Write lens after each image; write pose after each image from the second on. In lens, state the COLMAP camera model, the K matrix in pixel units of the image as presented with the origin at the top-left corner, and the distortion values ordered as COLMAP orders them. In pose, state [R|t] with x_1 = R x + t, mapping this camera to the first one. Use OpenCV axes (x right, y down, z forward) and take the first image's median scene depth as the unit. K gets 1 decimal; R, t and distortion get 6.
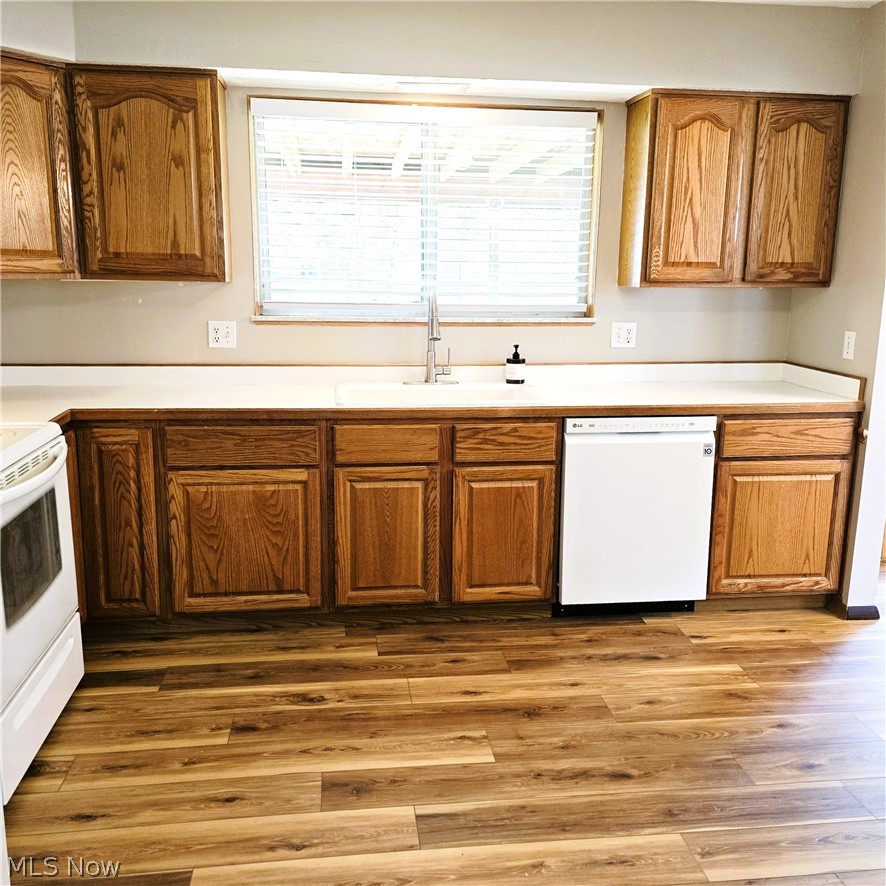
lens RADIAL K [[839.4, 0, 468.9], [0, 839.4, 444.7], [0, 0, 1]] dist [0.021250, -0.008918]
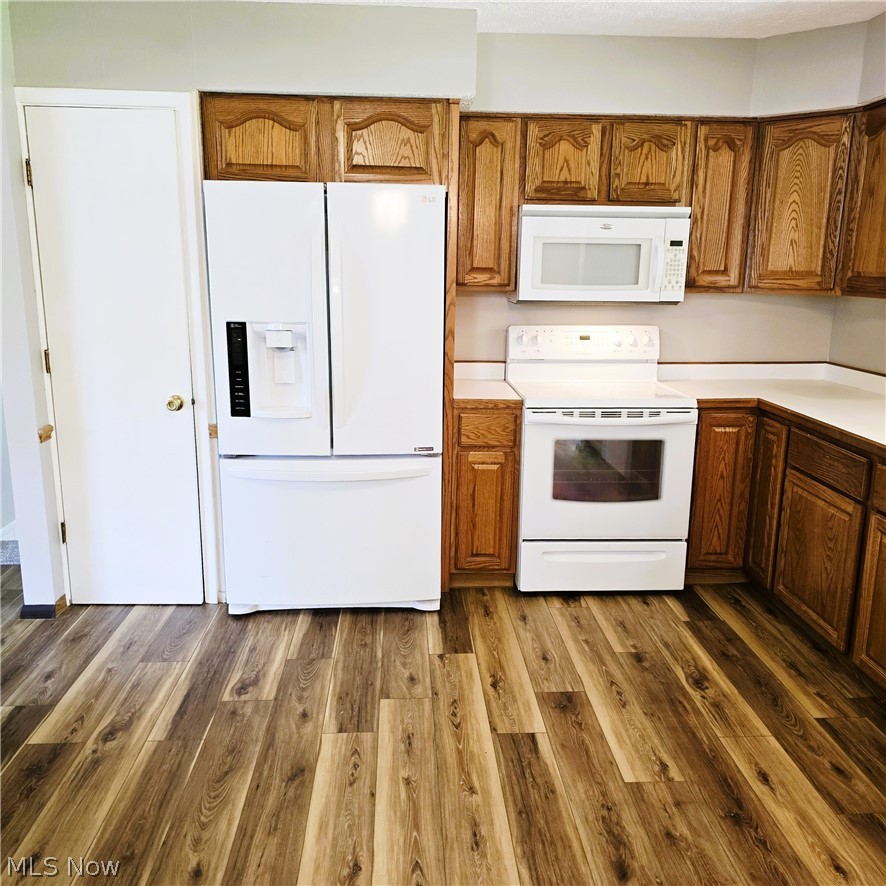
lens RADIAL K [[839.4, 0, 468.9], [0, 839.4, 444.7], [0, 0, 1]] dist [0.021250, -0.008918]
pose [[-0.069516, 0.200642, -0.977195, 0.845522], [-0.219407, 0.952504, 0.211181, -0.156114], [0.973154, 0.229084, -0.022192, 0.677124]]
